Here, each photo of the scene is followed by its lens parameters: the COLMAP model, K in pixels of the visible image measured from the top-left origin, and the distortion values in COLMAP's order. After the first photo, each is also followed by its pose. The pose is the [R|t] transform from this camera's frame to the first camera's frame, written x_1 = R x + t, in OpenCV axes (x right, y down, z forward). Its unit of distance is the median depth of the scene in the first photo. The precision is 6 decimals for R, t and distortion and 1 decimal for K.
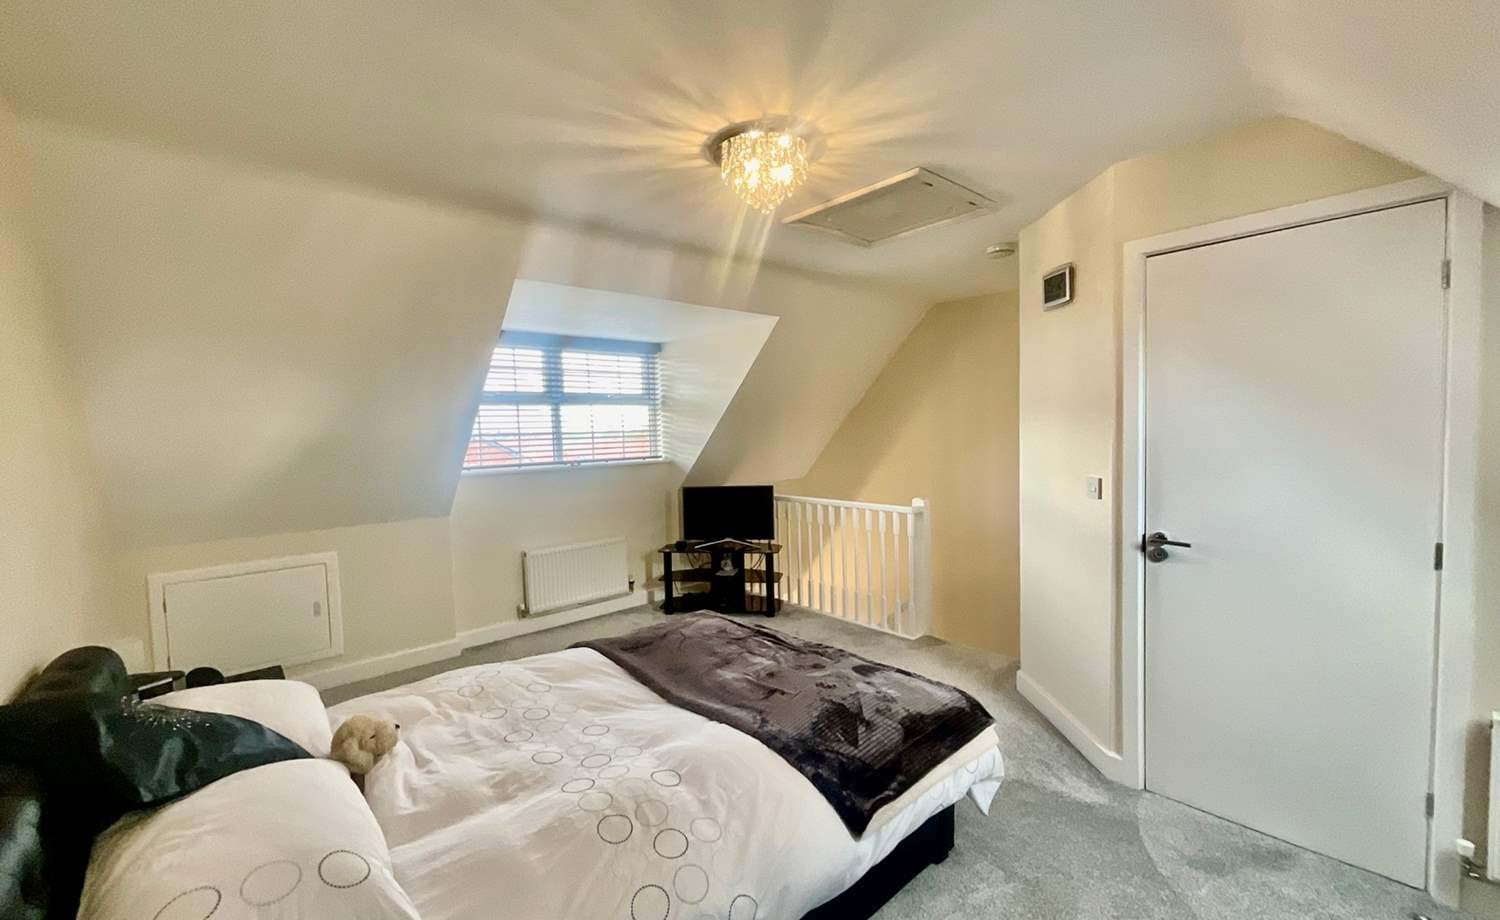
lens RADIAL K [[599.5, 0, 748.6], [0, 599.5, 465.3], [0, 0, 1]] dist [-0.002037, -0.000014]
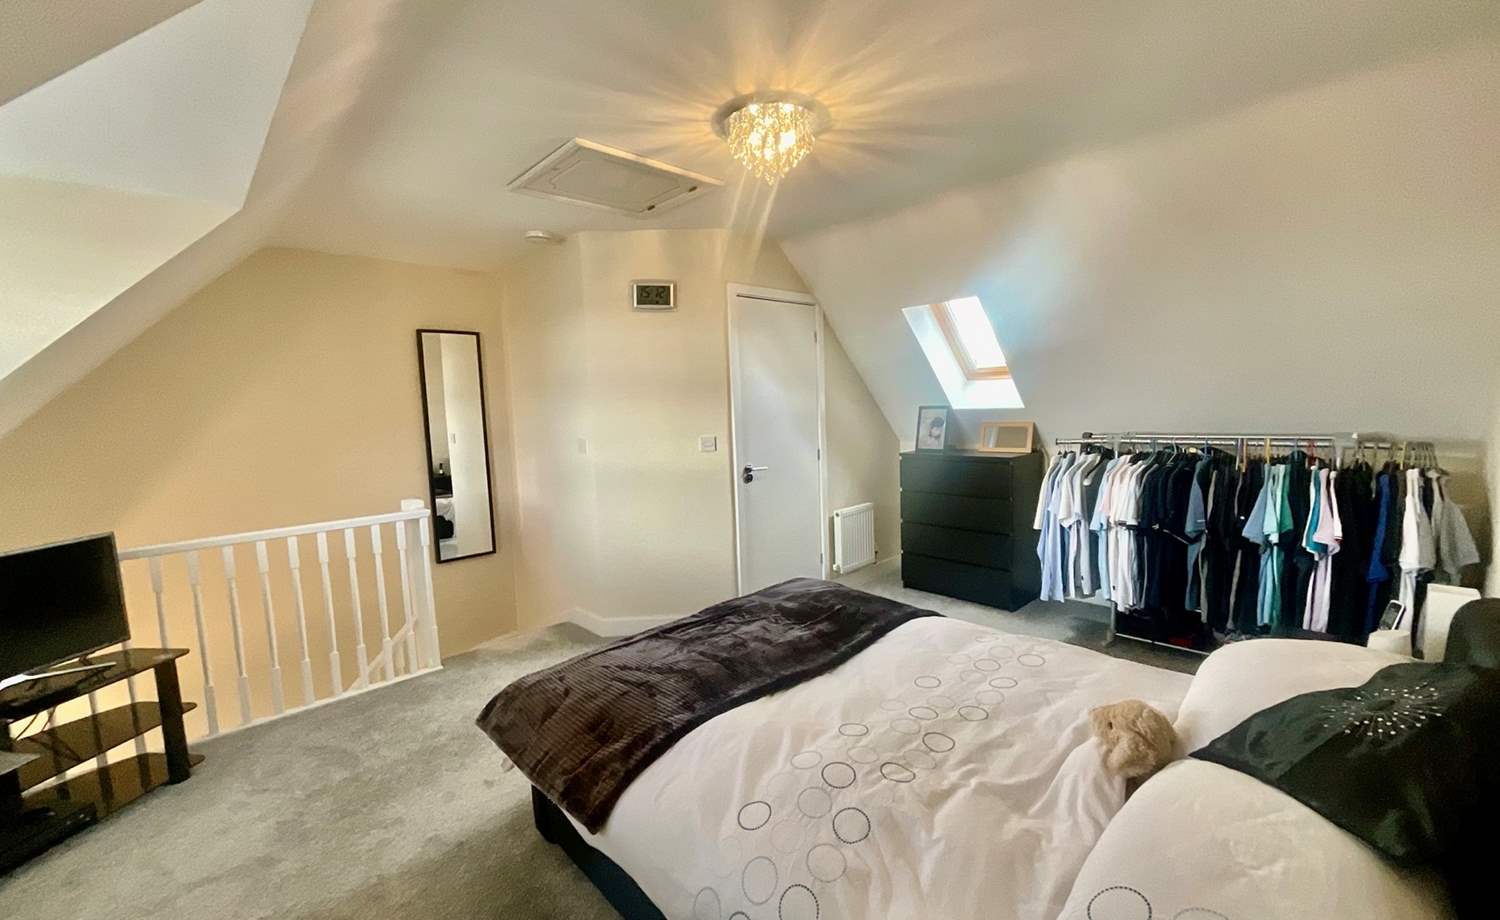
lens RADIAL K [[606.3, 0, 750.1], [0, 606.3, 460.7], [0, 0, 1]] dist [-0.000100, 0.000498]
pose [[-0.033307, -0.066456, 0.997233, -0.475276], [0.096678, 0.992894, 0.069396, -0.007563], [-0.994758, 0.098721, -0.026646, 0.499703]]
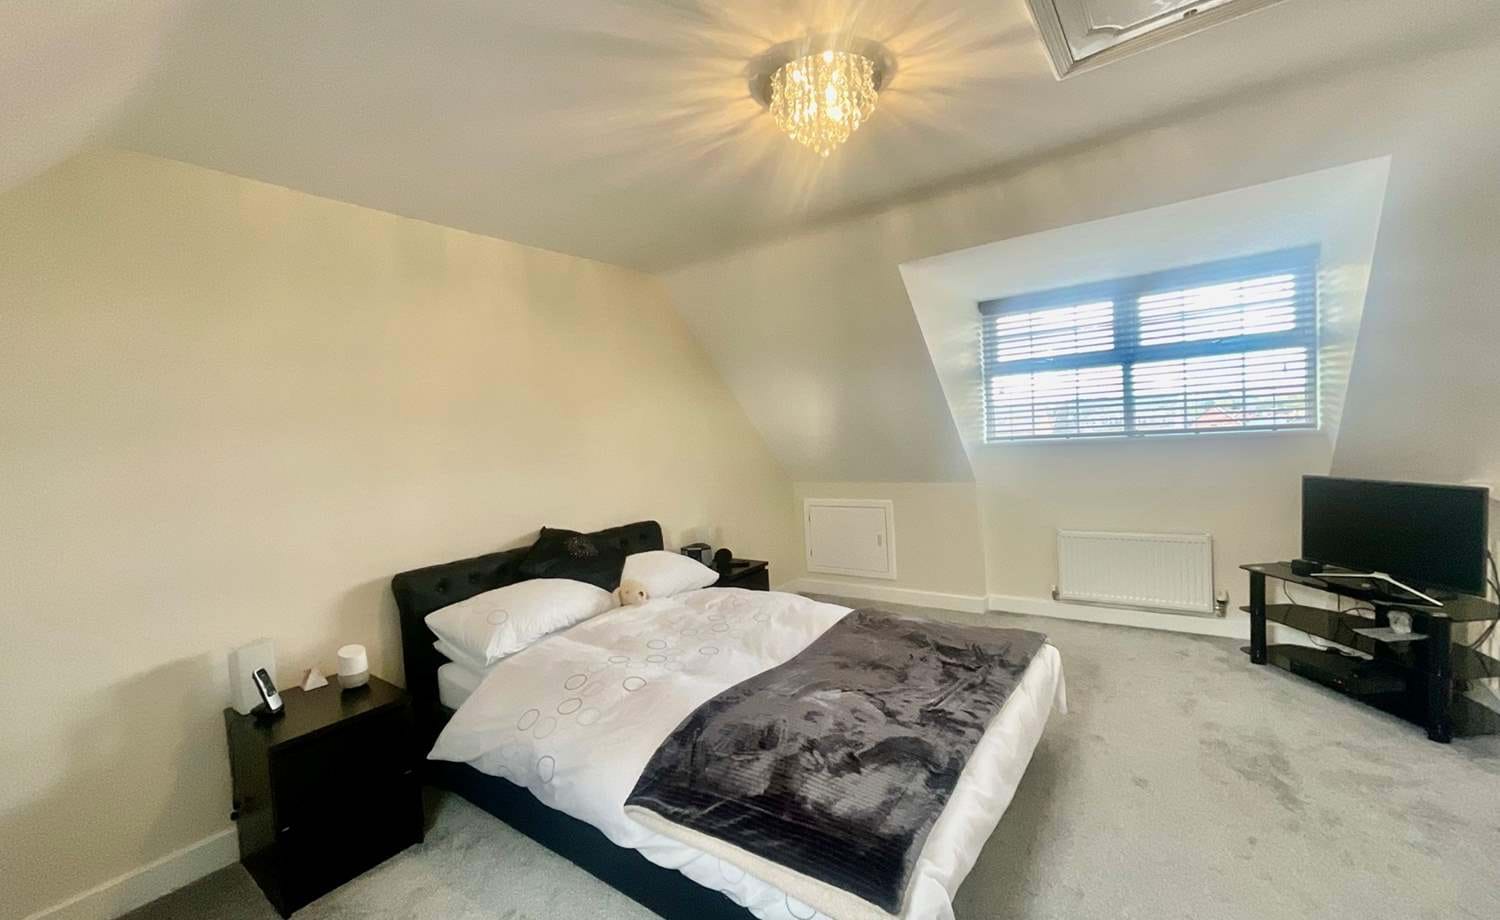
lens RADIAL K [[606.3, 0, 750.1], [0, 606.3, 460.7], [0, 0, 1]] dist [-0.000100, 0.000498]
pose [[0.212538, 0.067552, -0.974815, 0.399673], [0.002739, 0.997562, 0.069726, -0.026889], [0.977149, -0.017490, 0.211835, 0.313999]]
